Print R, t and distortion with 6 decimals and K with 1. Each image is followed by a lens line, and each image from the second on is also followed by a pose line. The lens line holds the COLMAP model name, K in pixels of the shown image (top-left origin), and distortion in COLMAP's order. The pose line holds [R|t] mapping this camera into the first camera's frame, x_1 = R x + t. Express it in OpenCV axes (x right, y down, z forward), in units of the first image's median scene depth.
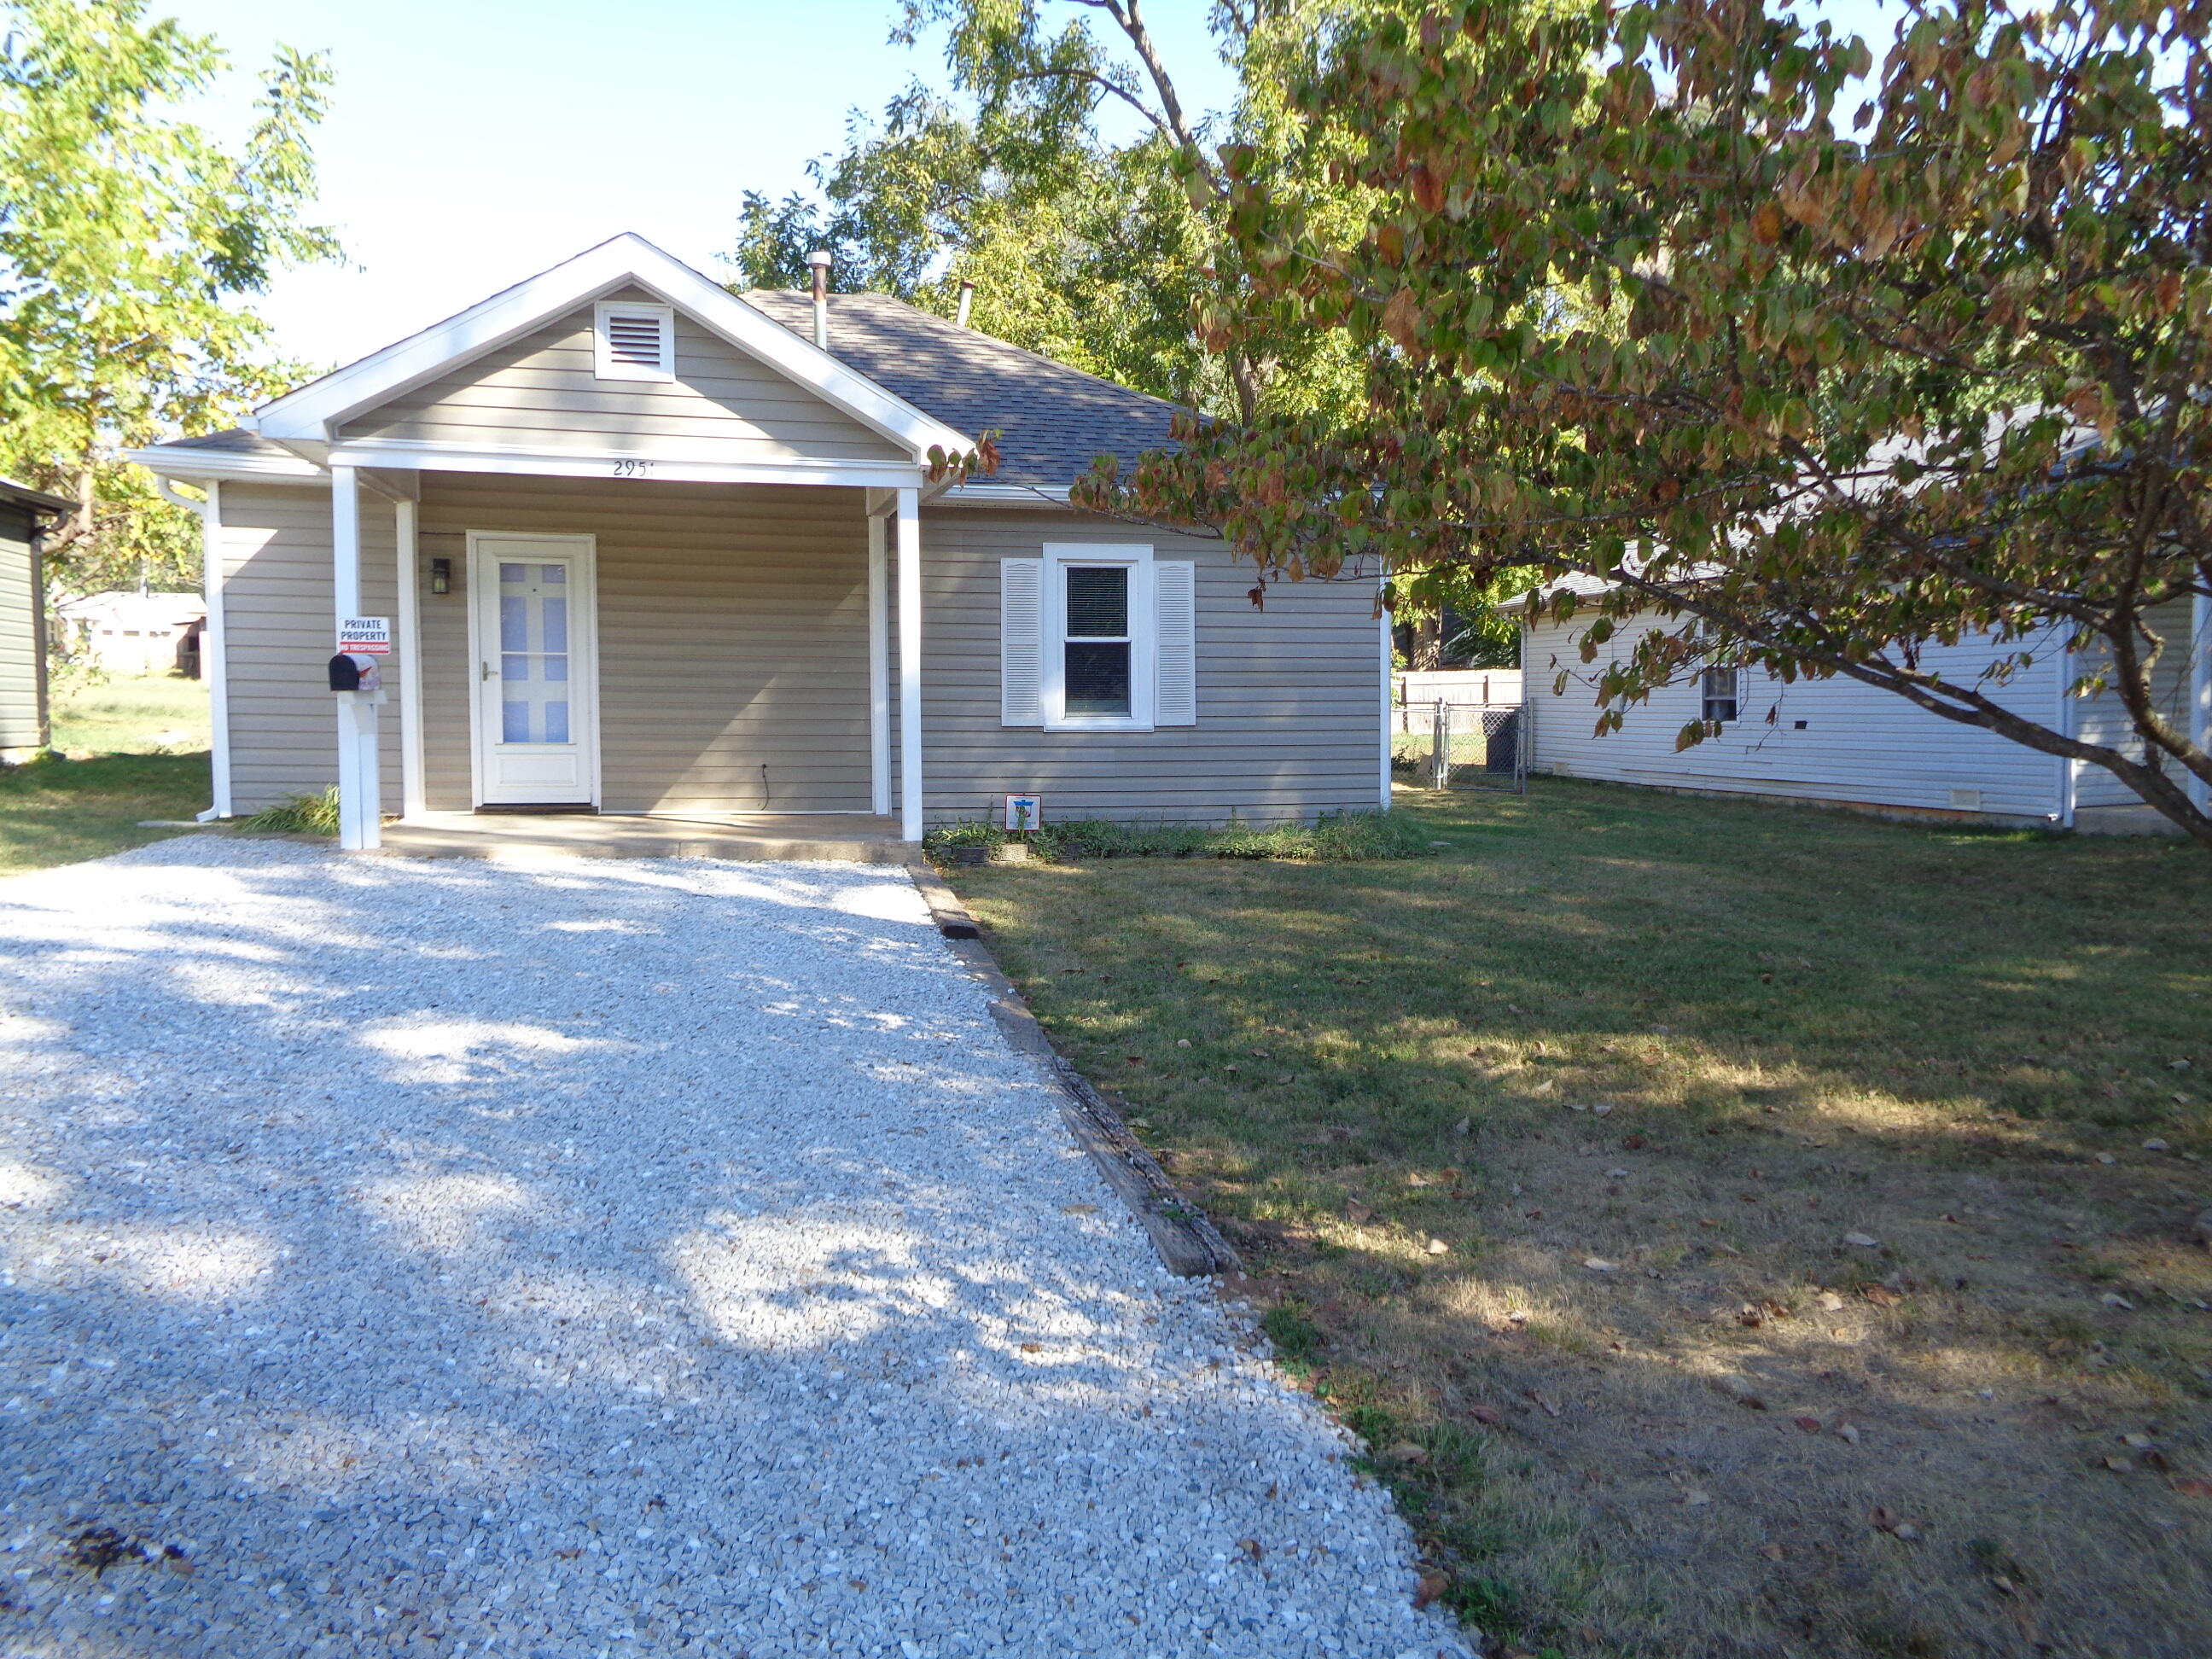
lens RADIAL K [[1667.5, 0, 1106.0], [0, 1667.5, 829.5], [0, 0, 1]] dist [-0.008959, -0.002429]
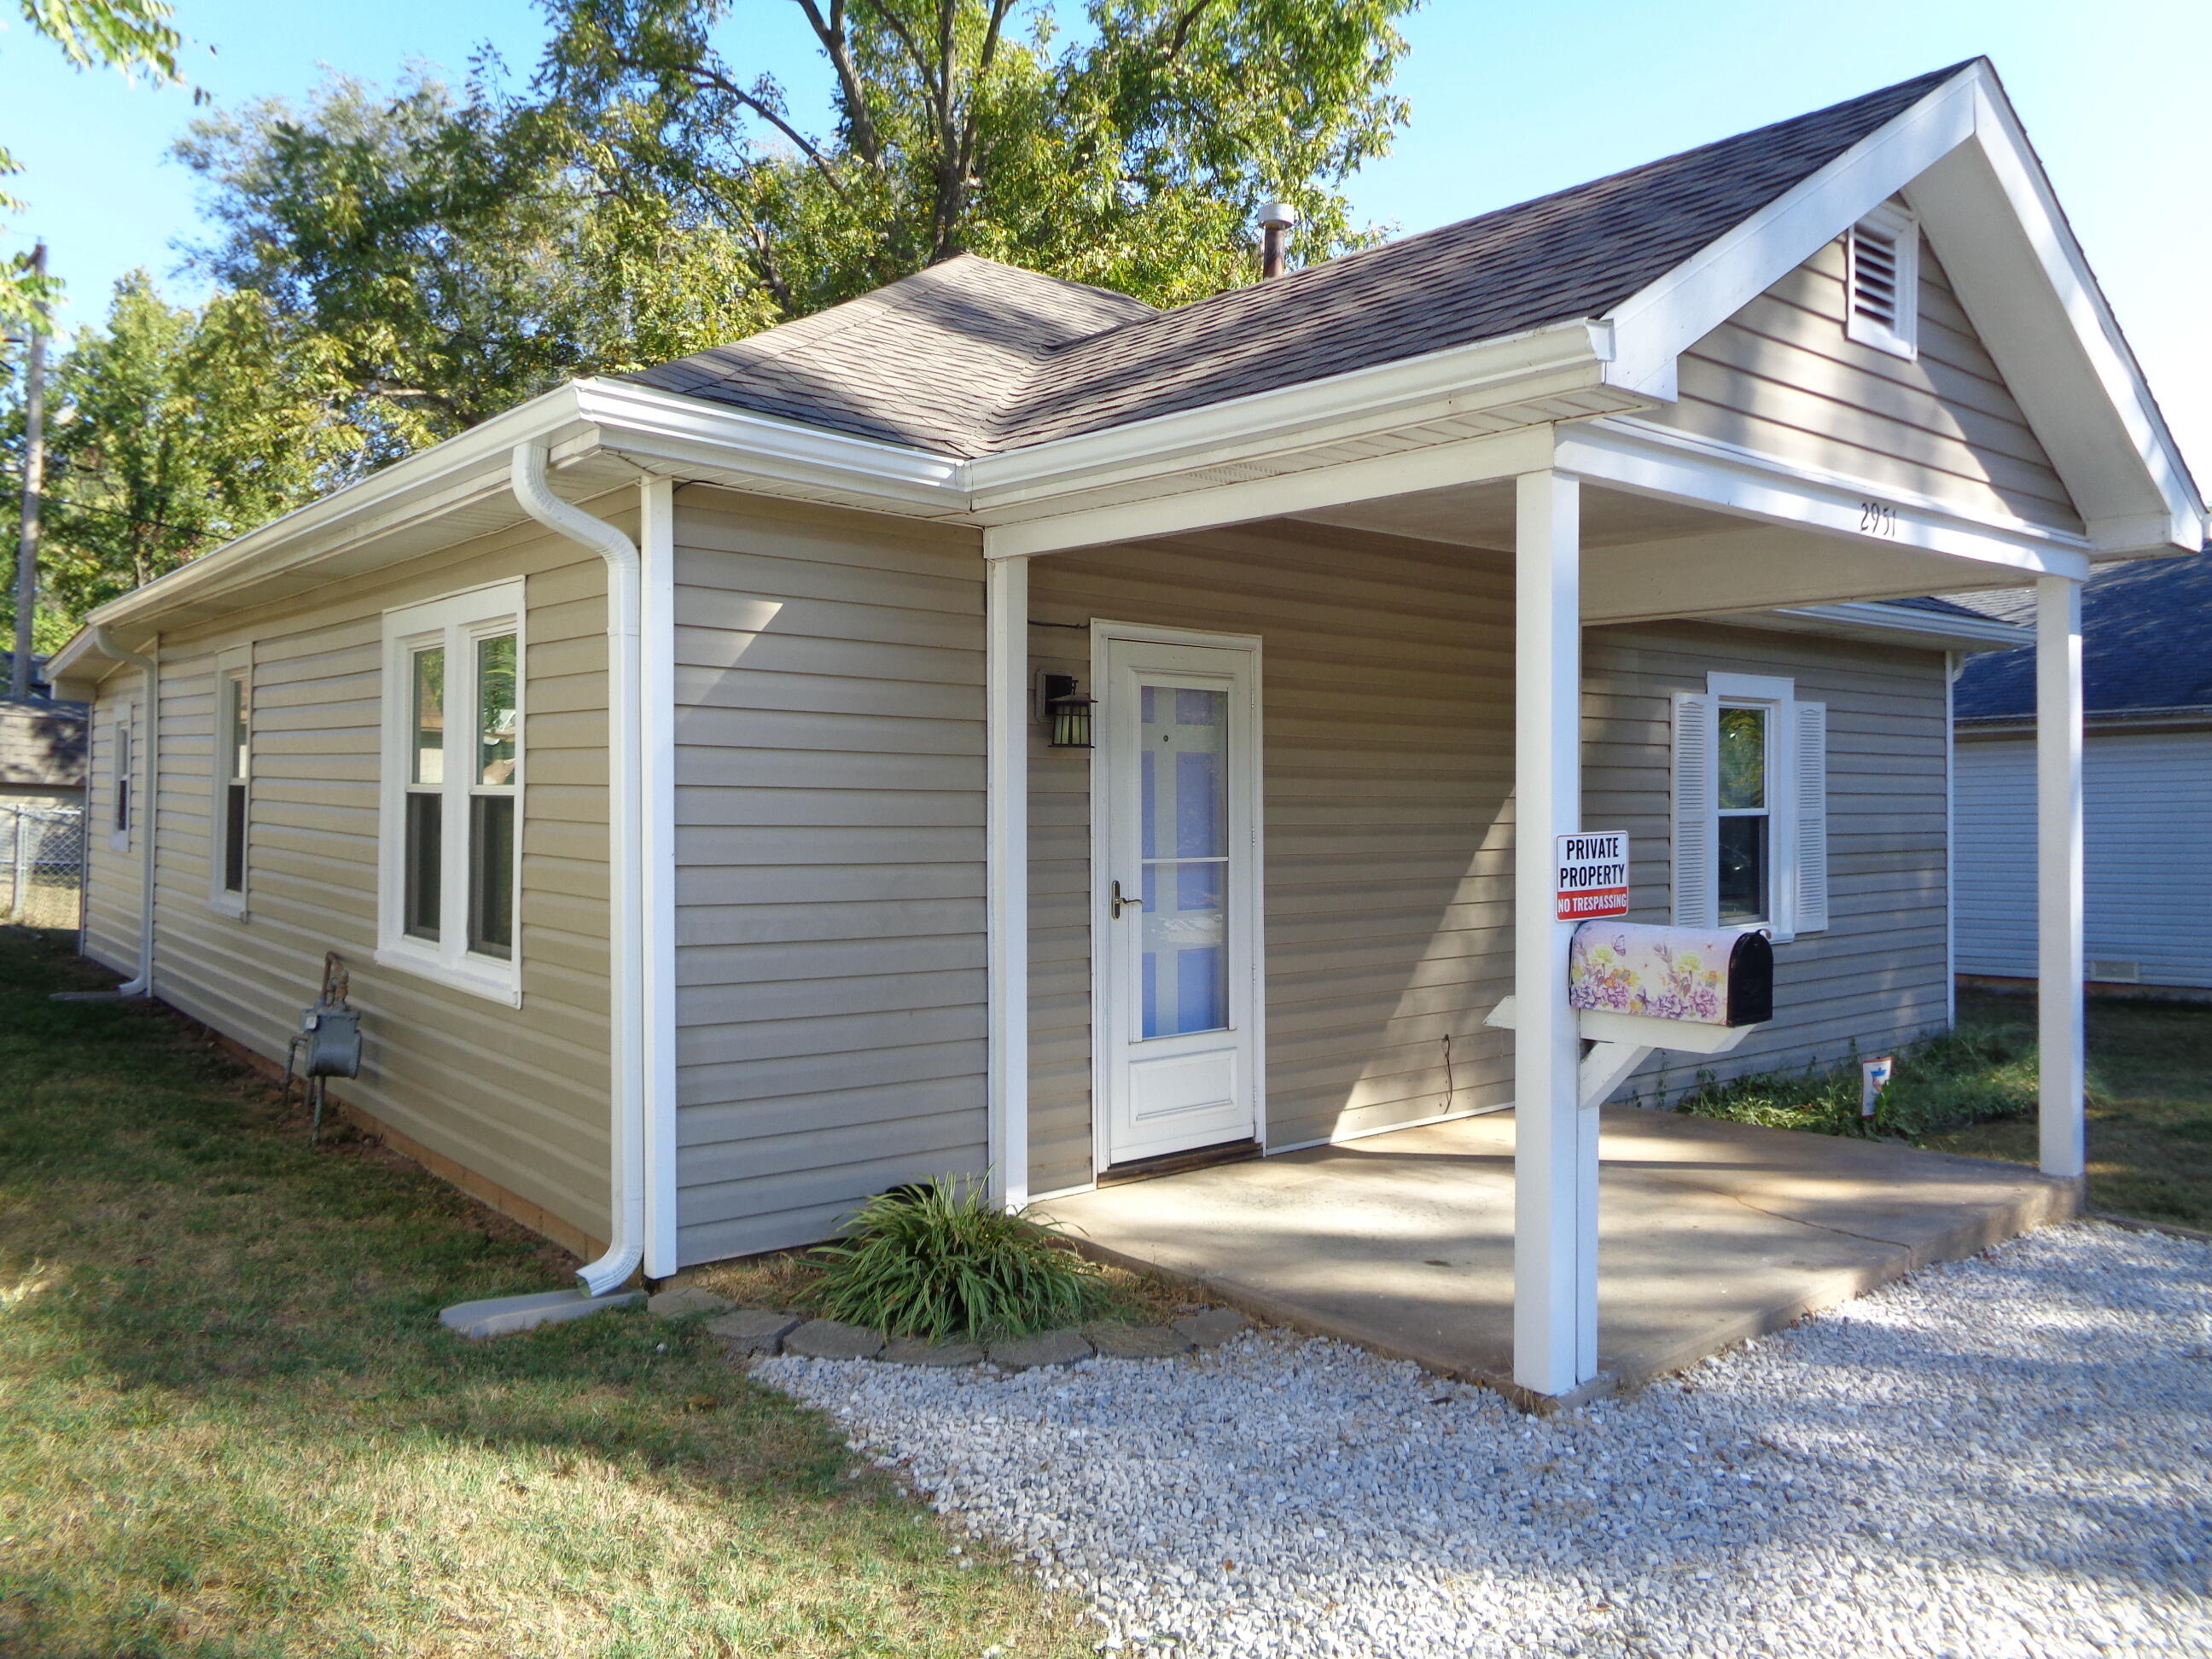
lens RADIAL K [[1667.5, 0, 1106.0], [0, 1667.5, 829.5], [0, 0, 1]] dist [-0.008959, -0.002429]
pose [[0.887257, -0.014978, 0.461033, -0.601410], [0.042687, 0.997850, -0.049733, -0.090022], [-0.459297, 0.063806, 0.885988, 0.548095]]
